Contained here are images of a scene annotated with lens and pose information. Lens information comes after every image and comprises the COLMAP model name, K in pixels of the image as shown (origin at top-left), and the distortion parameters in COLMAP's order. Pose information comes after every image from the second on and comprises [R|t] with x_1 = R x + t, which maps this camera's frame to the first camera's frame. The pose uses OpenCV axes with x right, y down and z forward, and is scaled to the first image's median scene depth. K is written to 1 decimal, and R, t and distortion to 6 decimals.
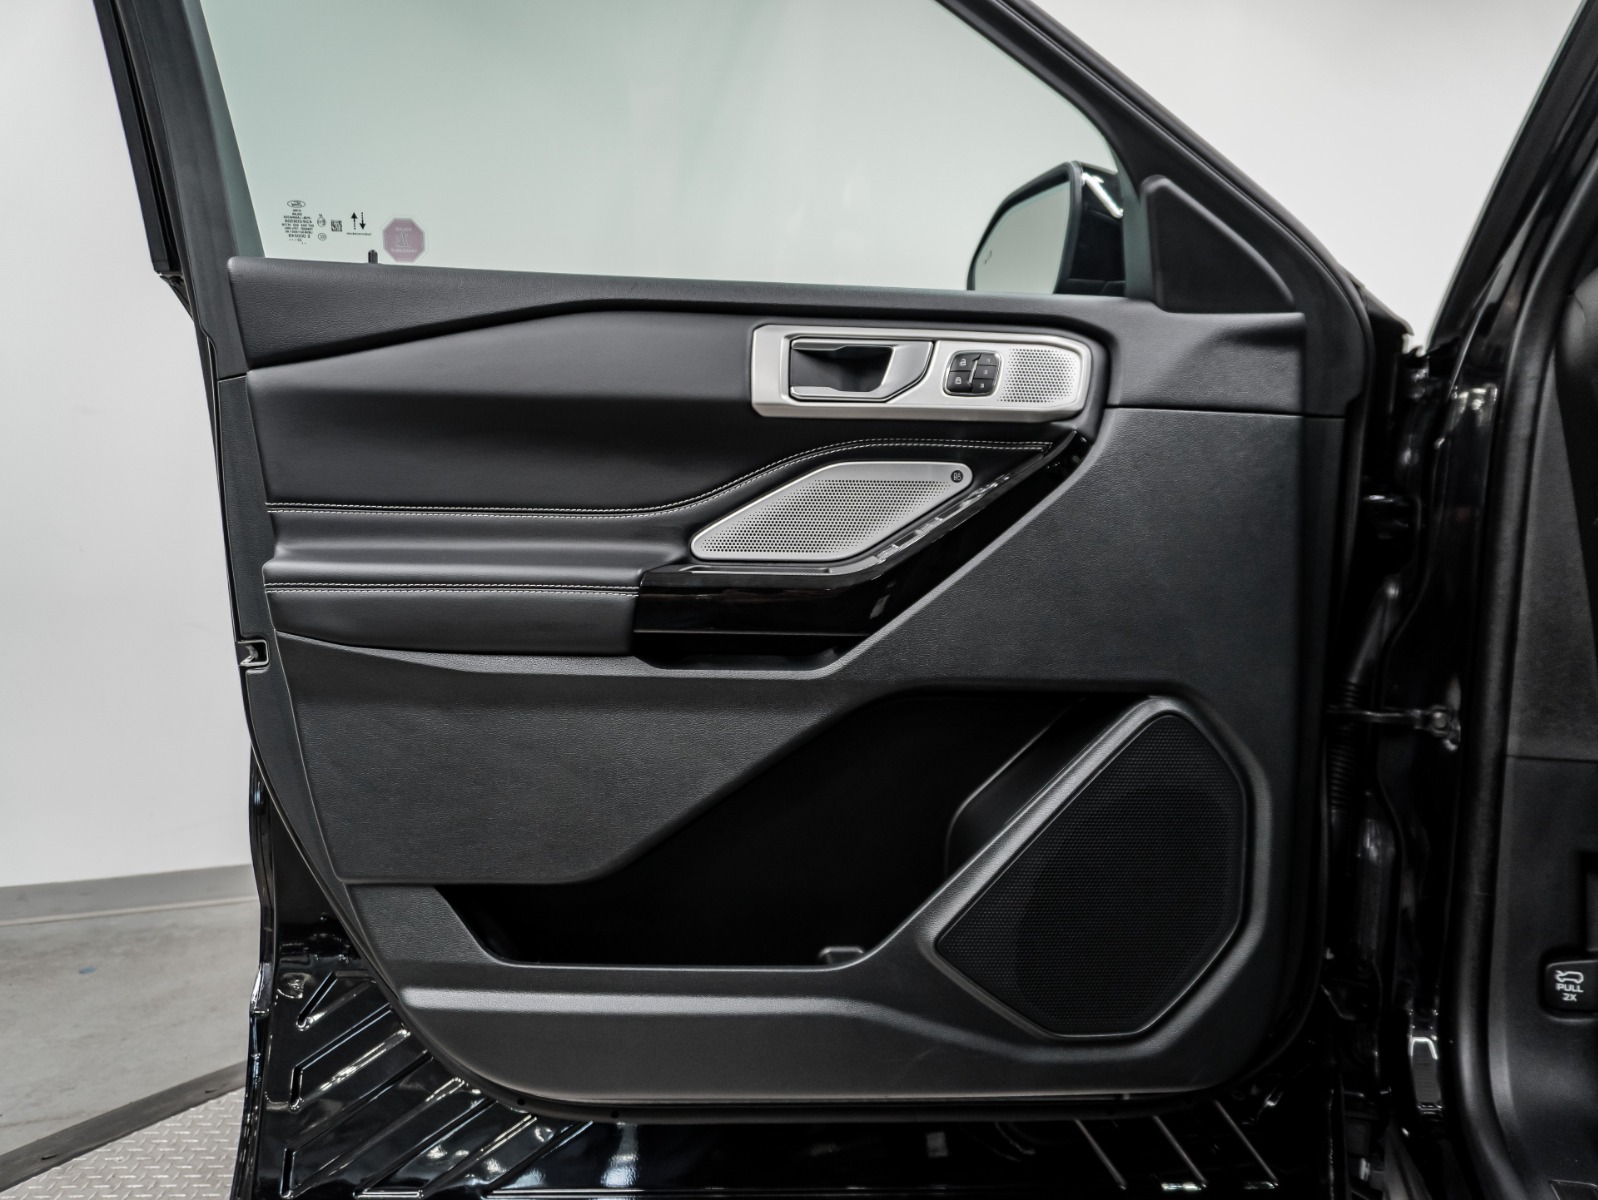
lens RADIAL K [[1222.6, 0, 789.8], [0, 1222.6, 601.9], [0, 0, 1]] dist [-0.008184, 0.000419]
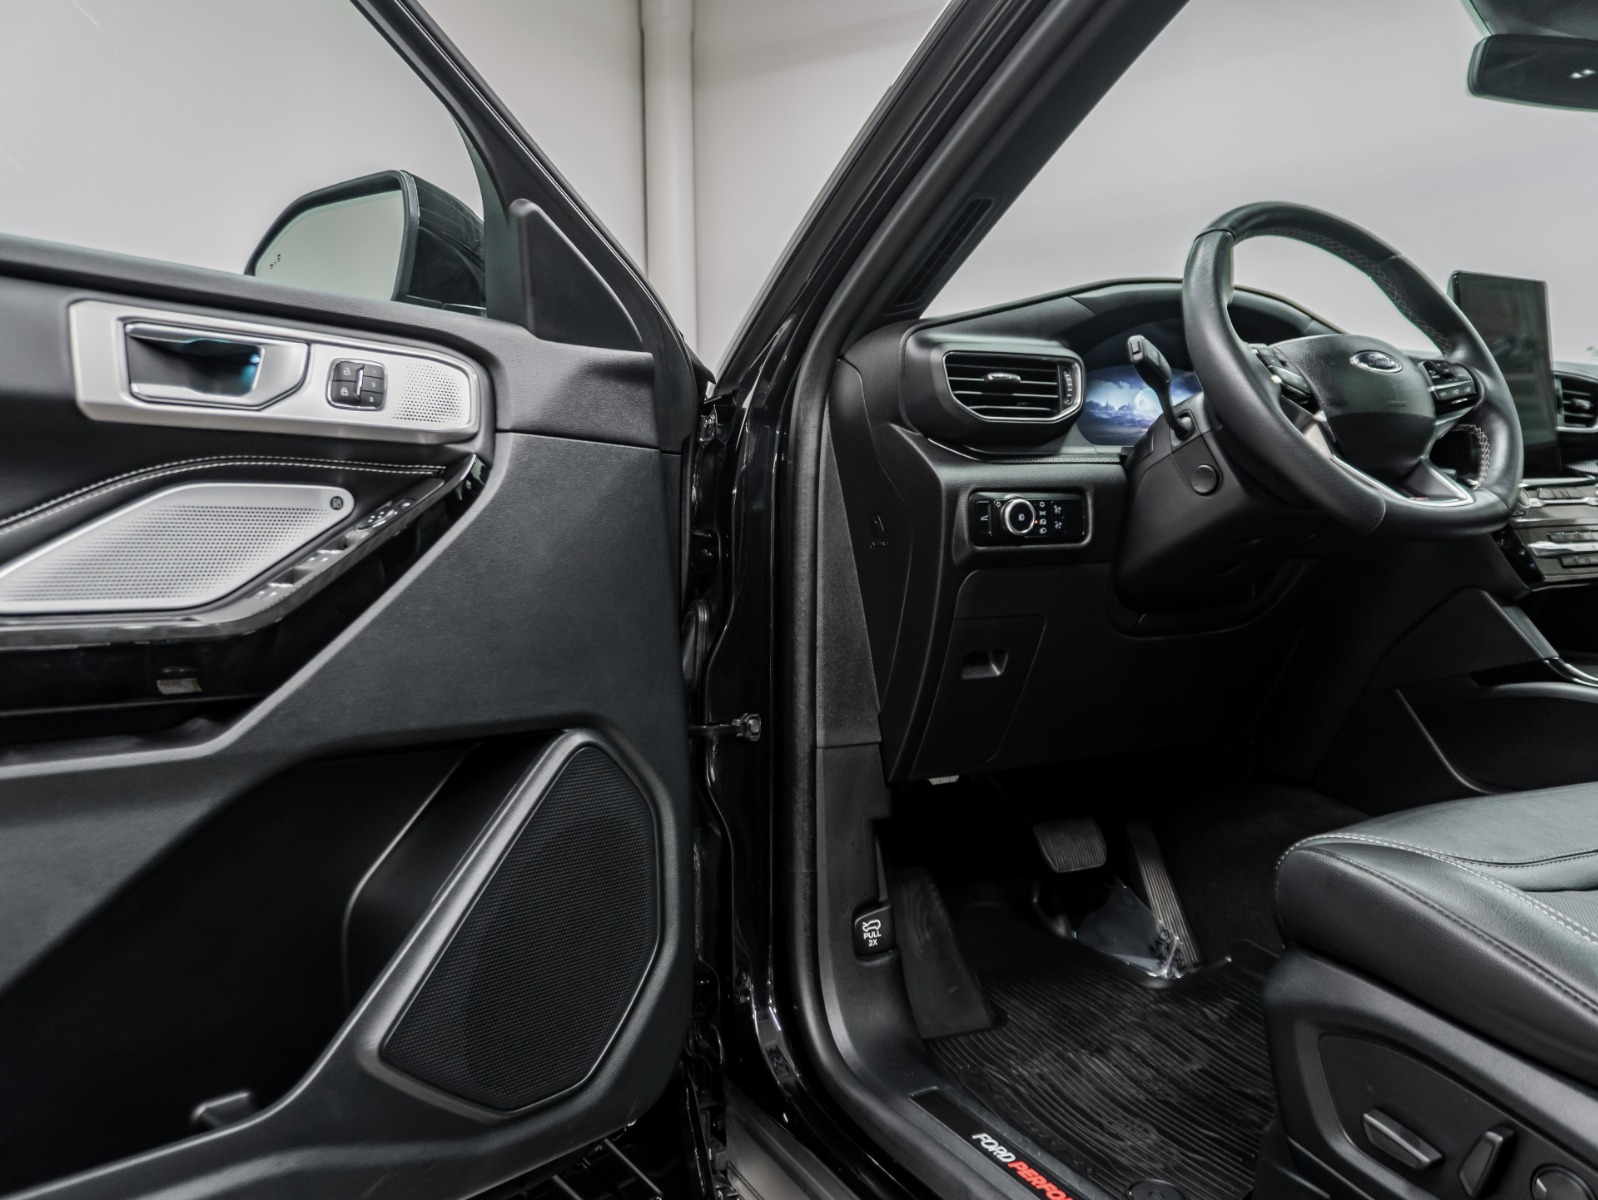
lens RADIAL K [[1222.6, 0, 793.6], [0, 1222.6, 600.1], [0, 0, 1]] dist [-0.008184, 0.000419]
pose [[0.723058, -0.041497, 0.689540, -0.230759], [0.076110, 0.996903, -0.019816, 0.007148], [-0.686582, 0.066808, 0.723977, 0.163889]]
